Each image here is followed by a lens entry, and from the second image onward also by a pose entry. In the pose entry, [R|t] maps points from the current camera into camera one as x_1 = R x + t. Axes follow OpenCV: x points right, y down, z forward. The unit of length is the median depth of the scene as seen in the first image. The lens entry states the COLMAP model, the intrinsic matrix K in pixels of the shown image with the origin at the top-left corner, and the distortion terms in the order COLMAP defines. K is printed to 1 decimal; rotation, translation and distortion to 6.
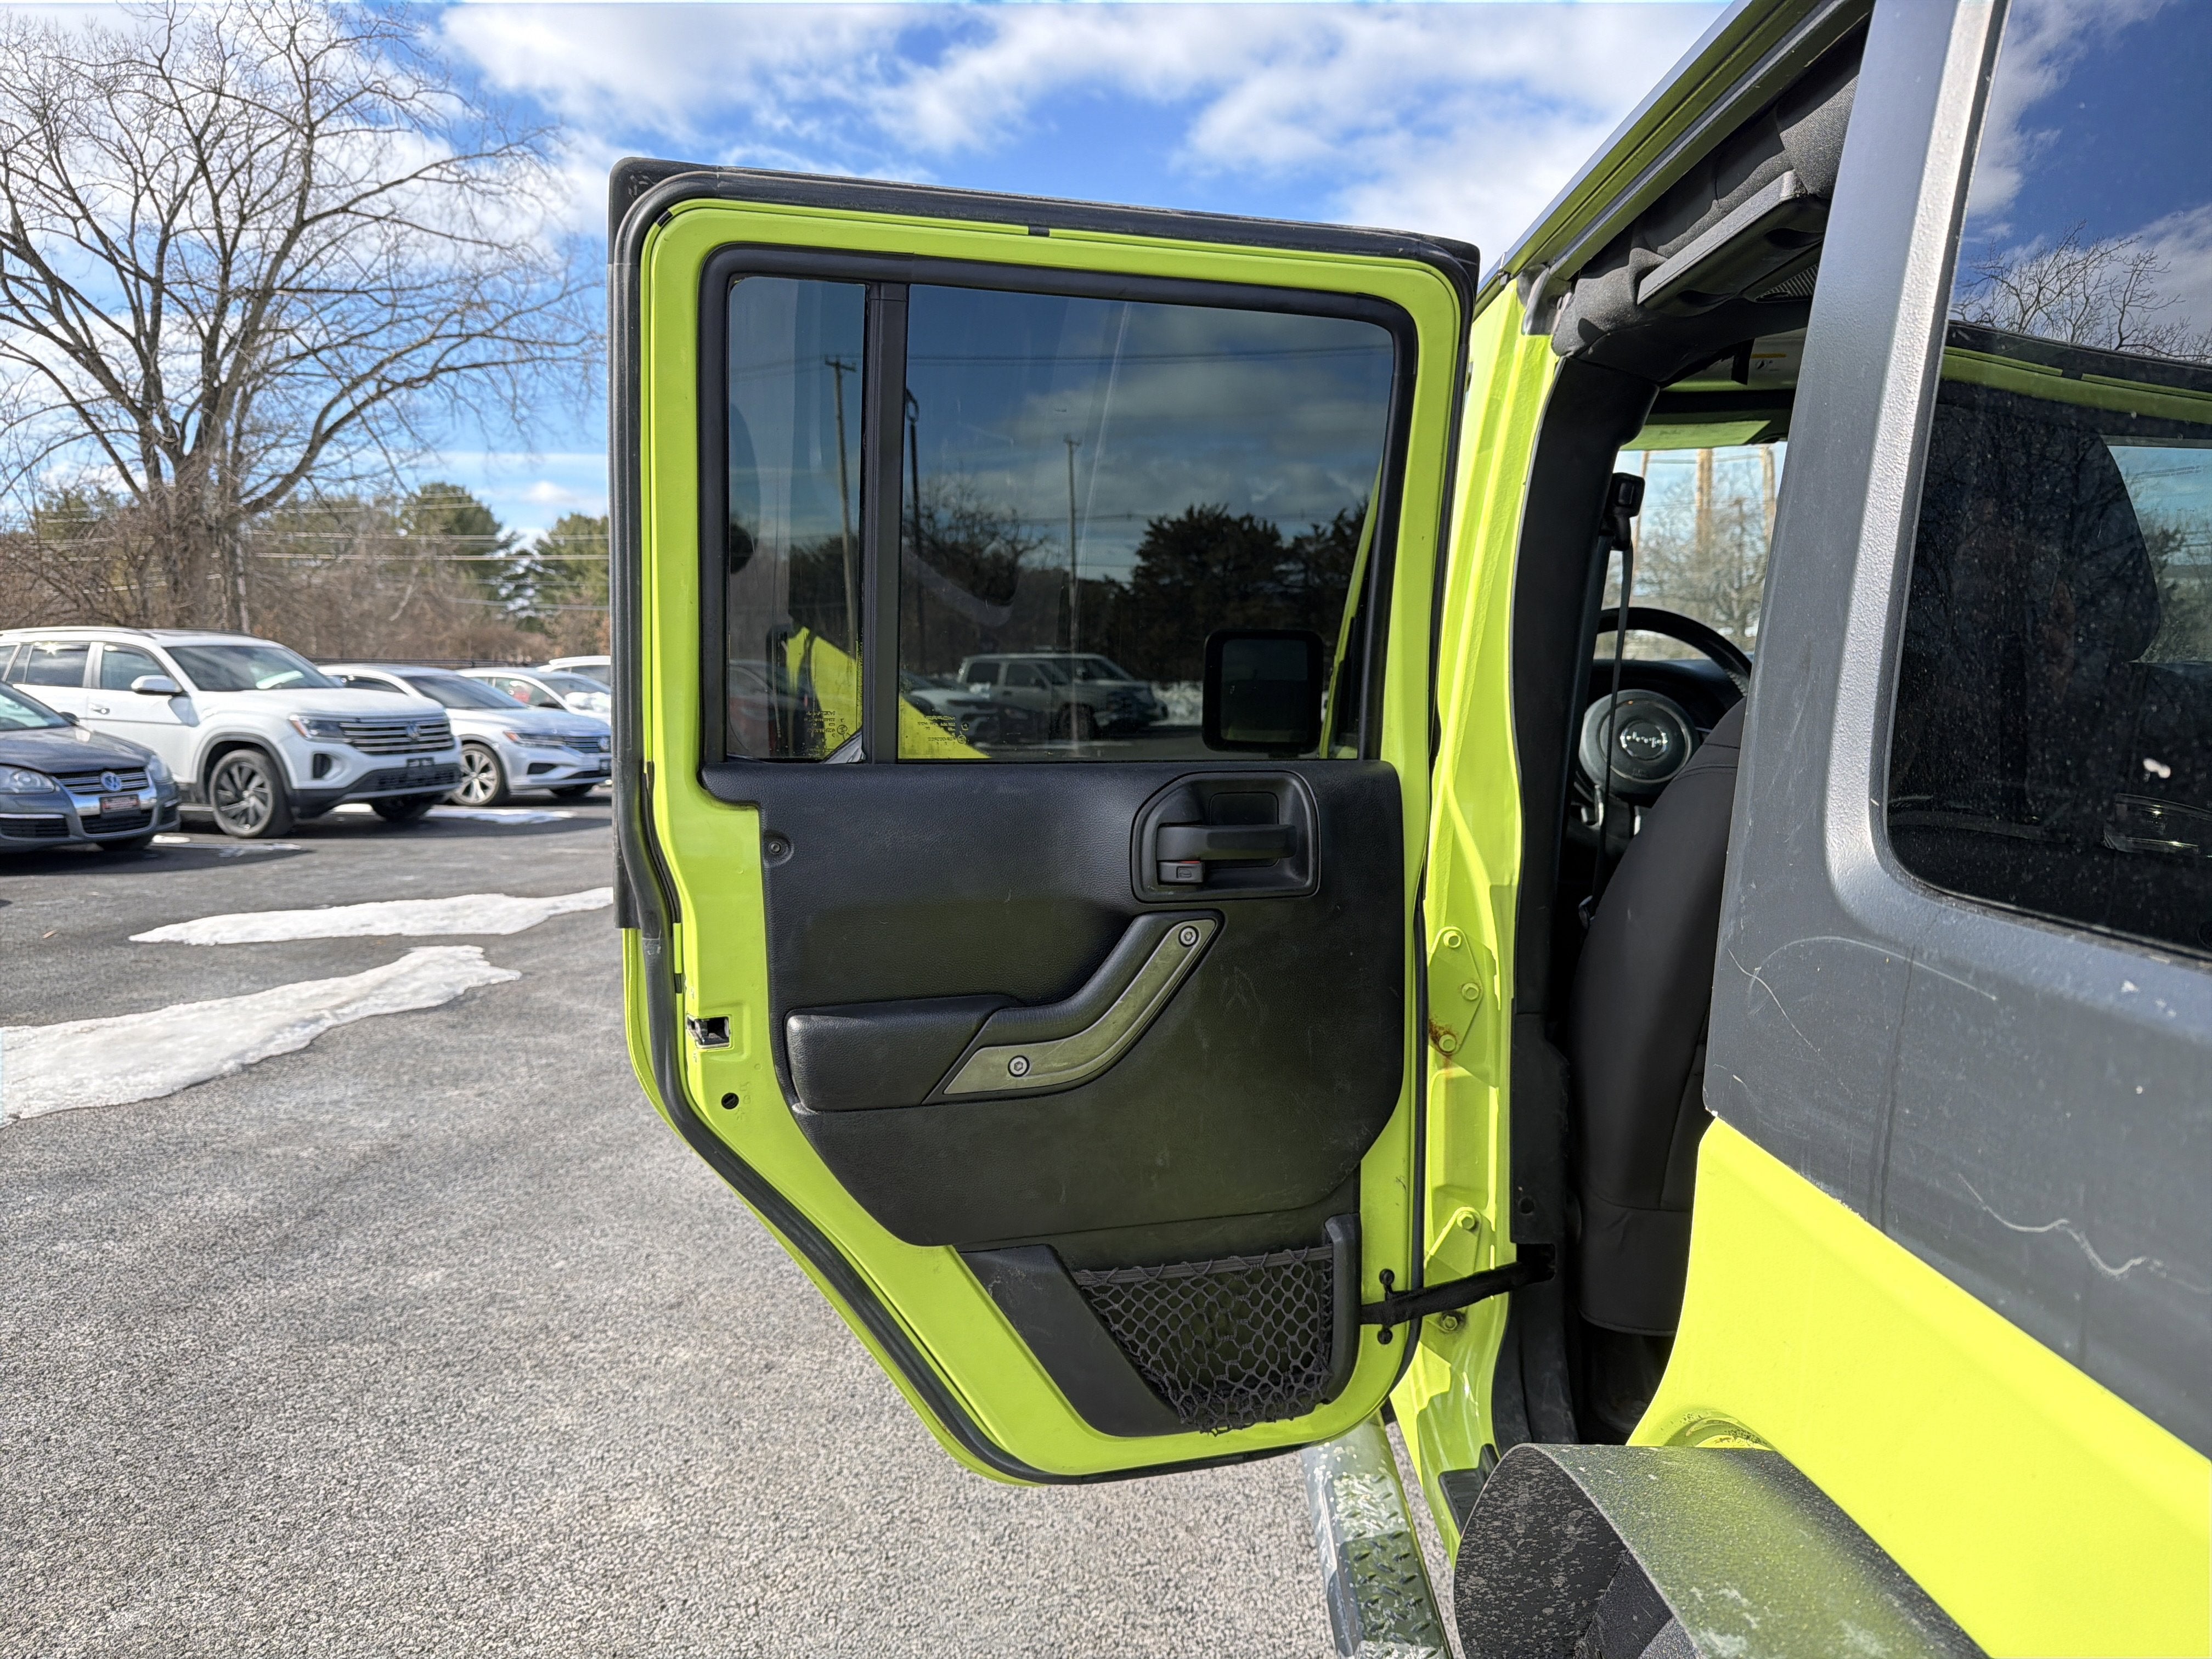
lens RADIAL K [[1576.8, 0, 1089.6], [0, 1576.8, 827.9], [0, 0, 1]] dist [0.001075, 0.000963]
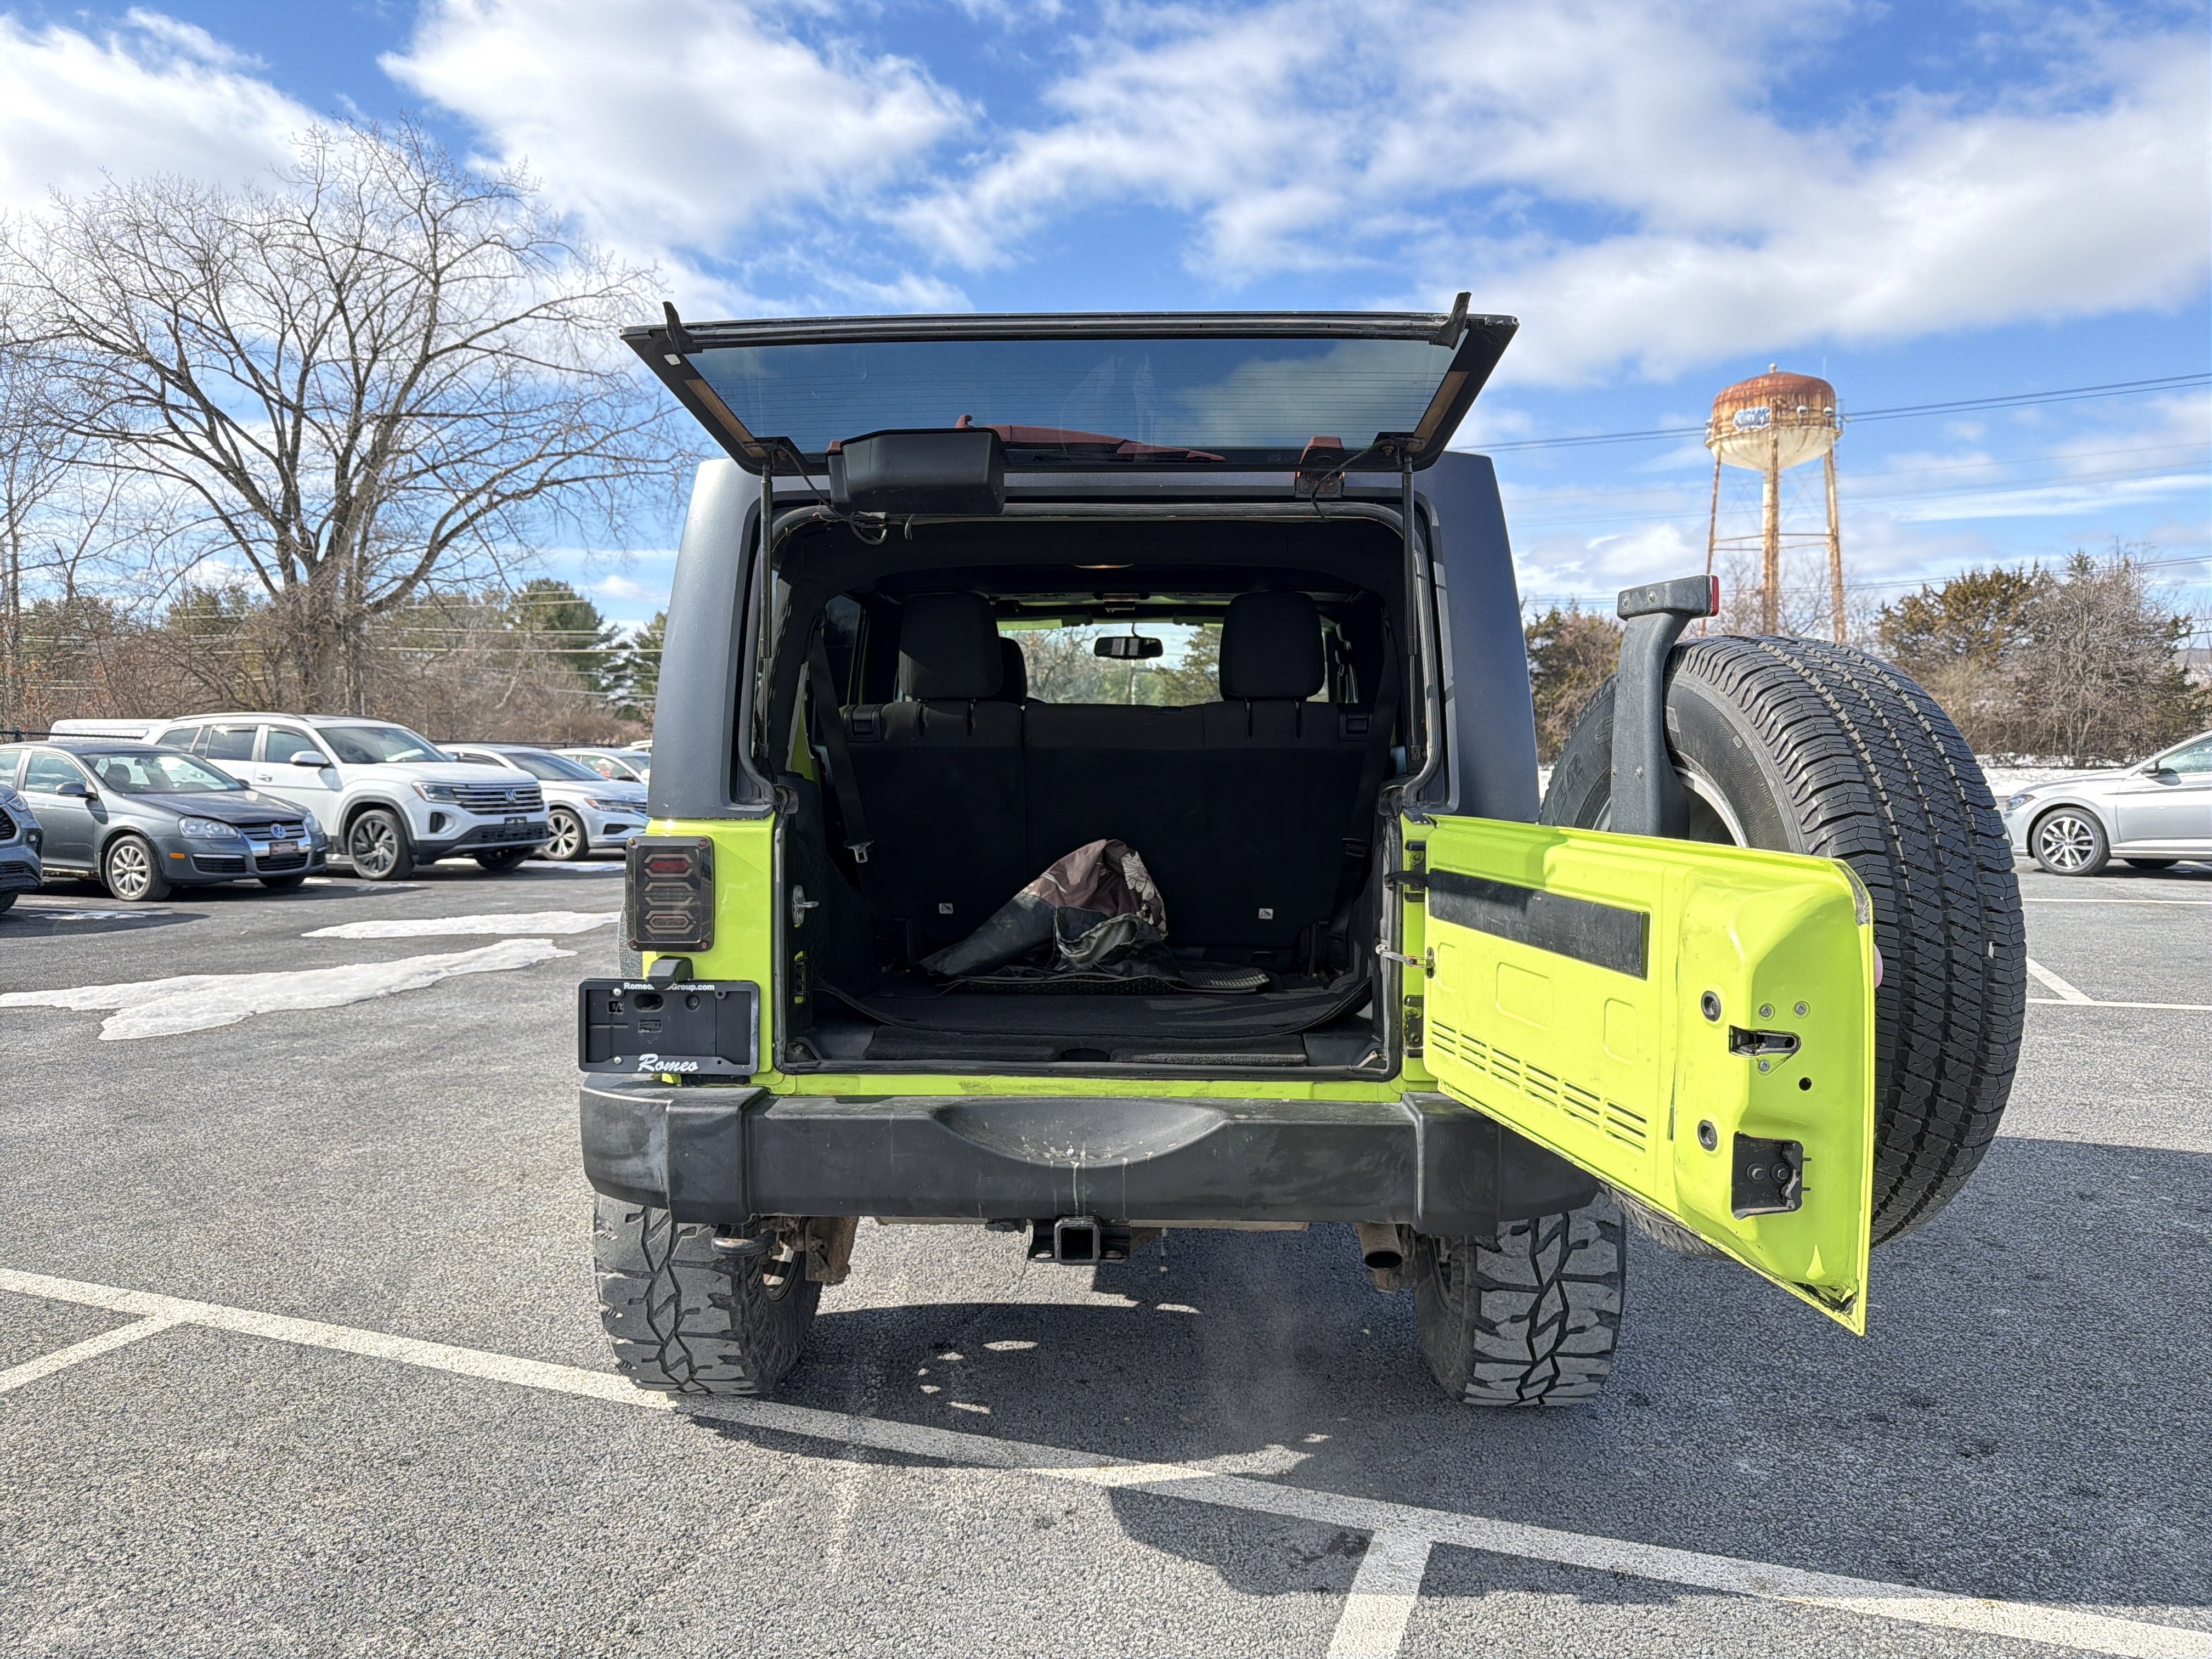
lens RADIAL K [[1568.4, 0, 1100.2], [0, 1568.4, 827.0], [0, 0, 1]] dist [0.043453, -0.067074]
pose [[0.998762, 0.000492, -0.049735, 0.033517], [-0.003238, 0.998472, -0.055158, 0.010543], [0.049632, 0.055251, 0.997238, -0.073770]]
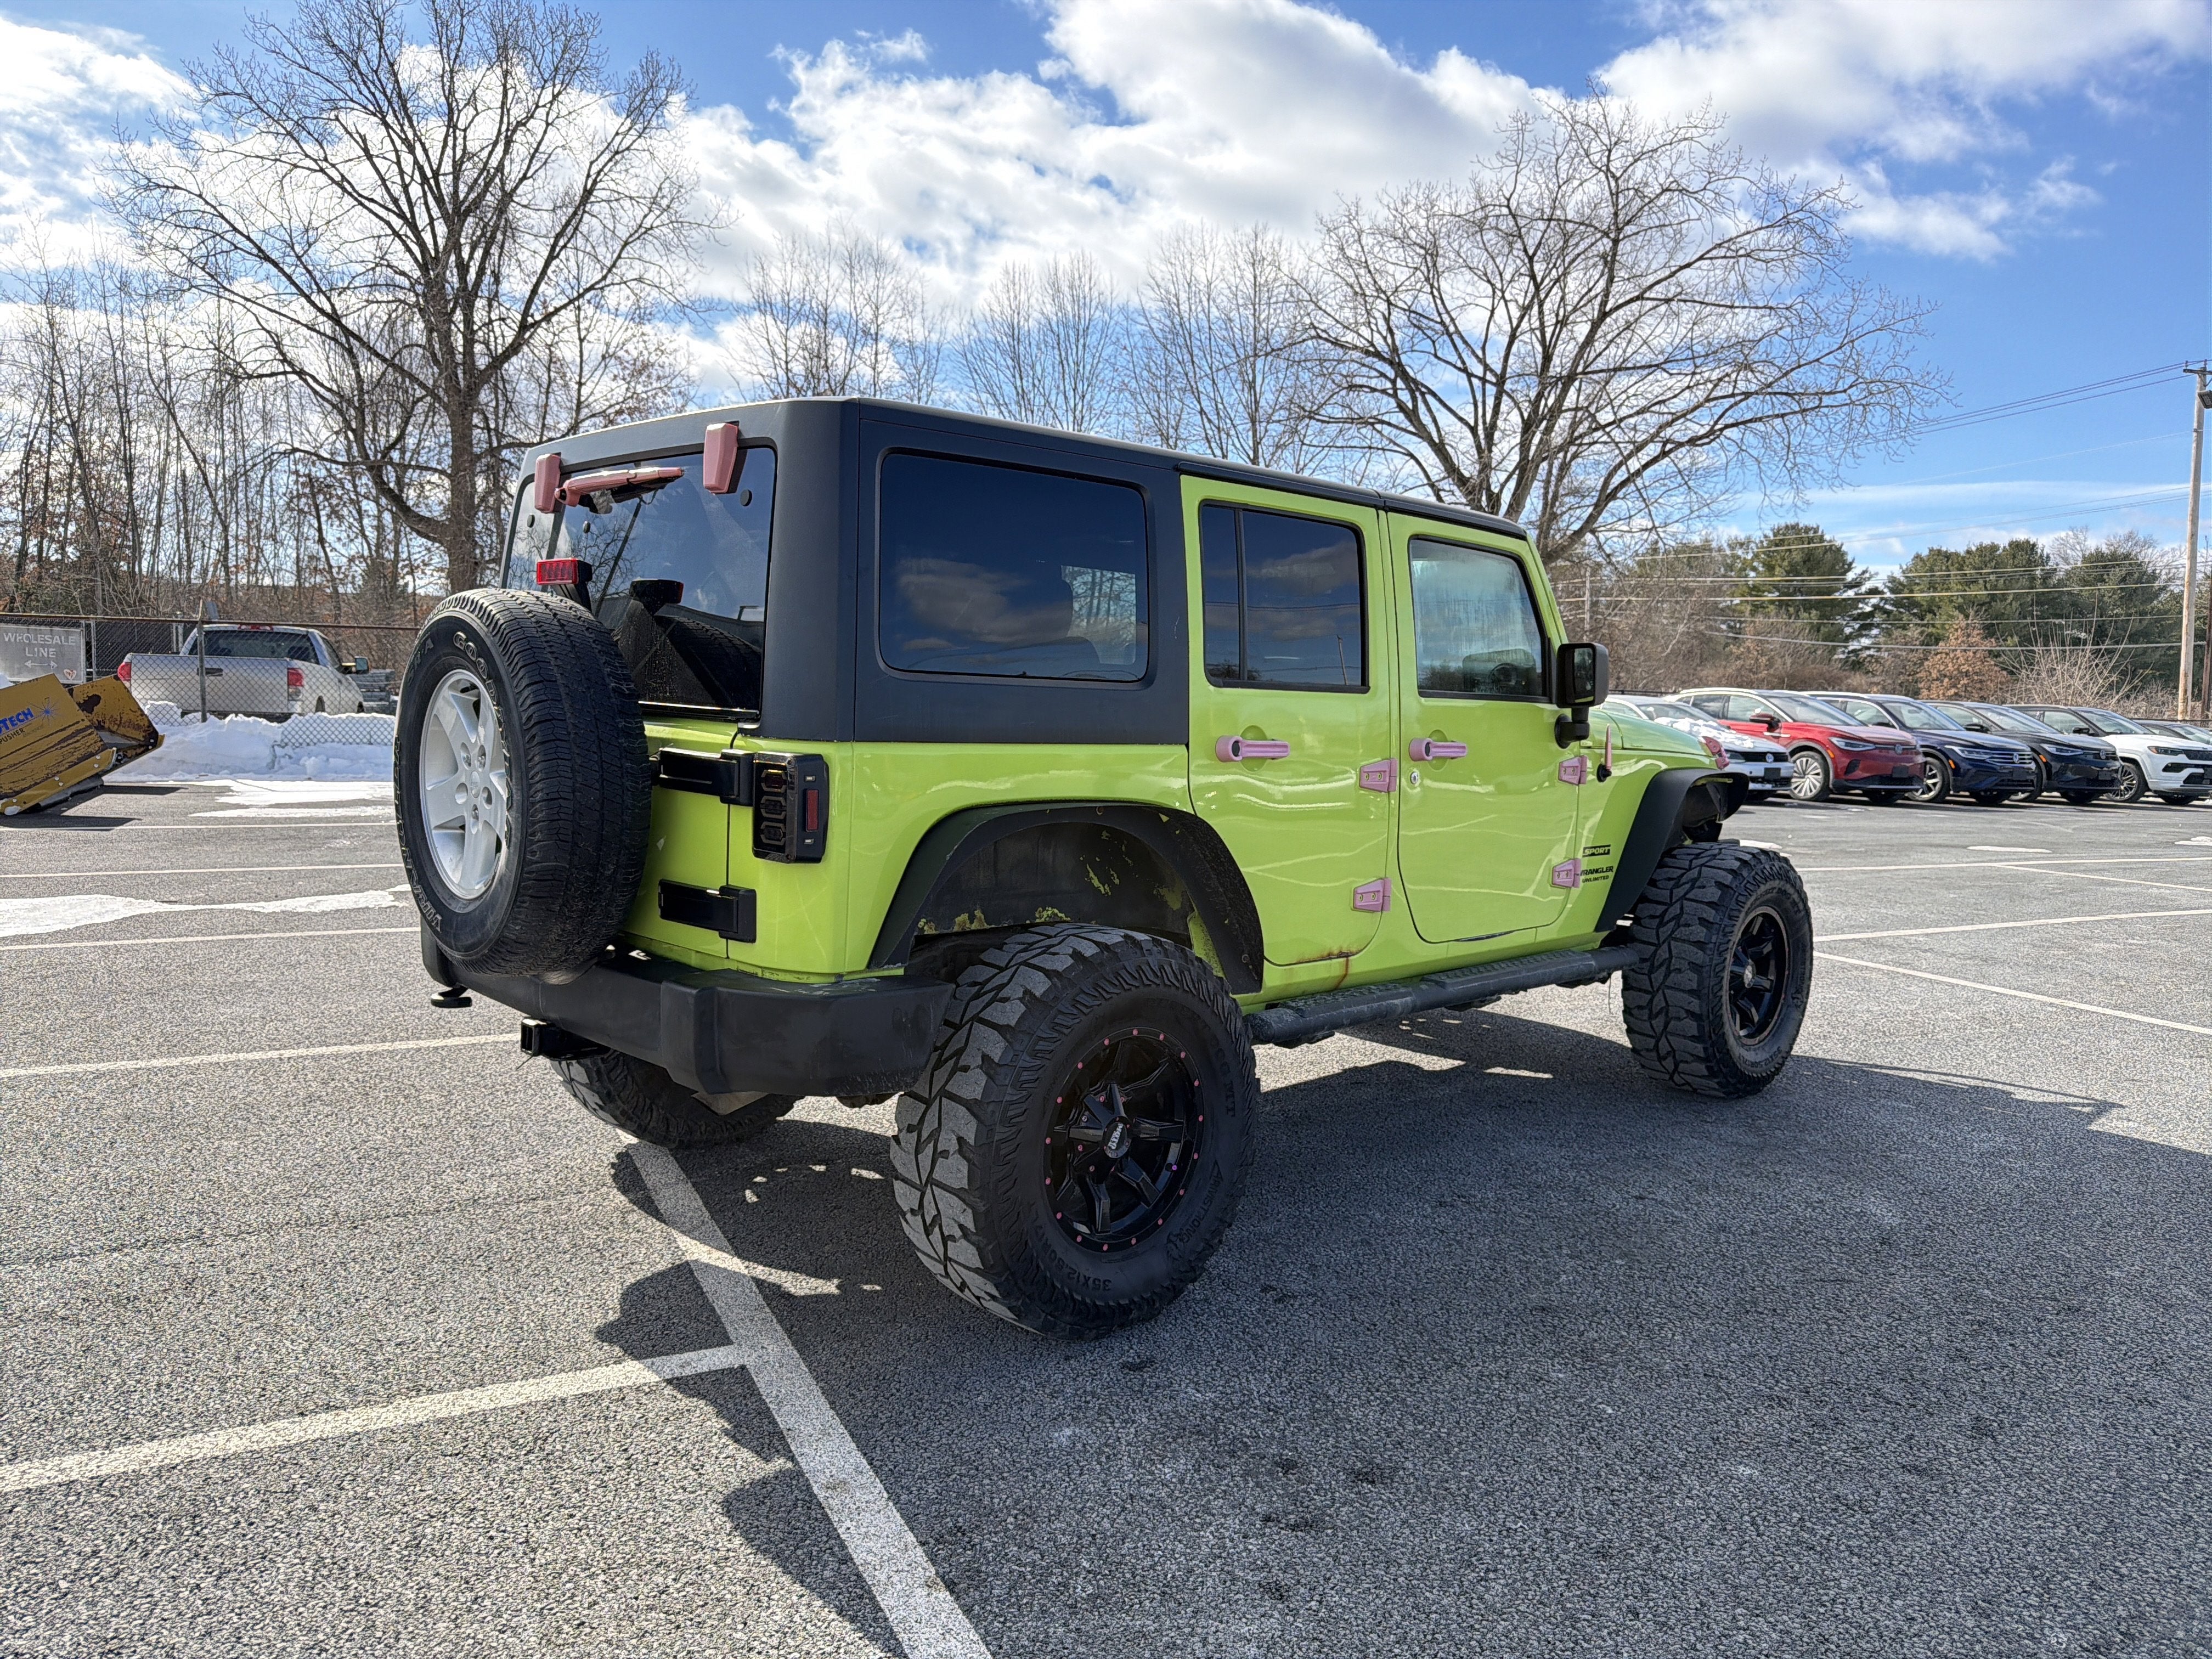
lens RADIAL K [[1568.4, 0, 1100.2], [0, 1568.4, 827.0], [0, 0, 1]] dist [0.043453, -0.067074]
pose [[0.685308, 0.090611, -0.722594, 0.113624], [-0.108724, 0.993839, 0.021511, 0.007385], [0.720092, 0.063821, 0.690937, -0.045829]]
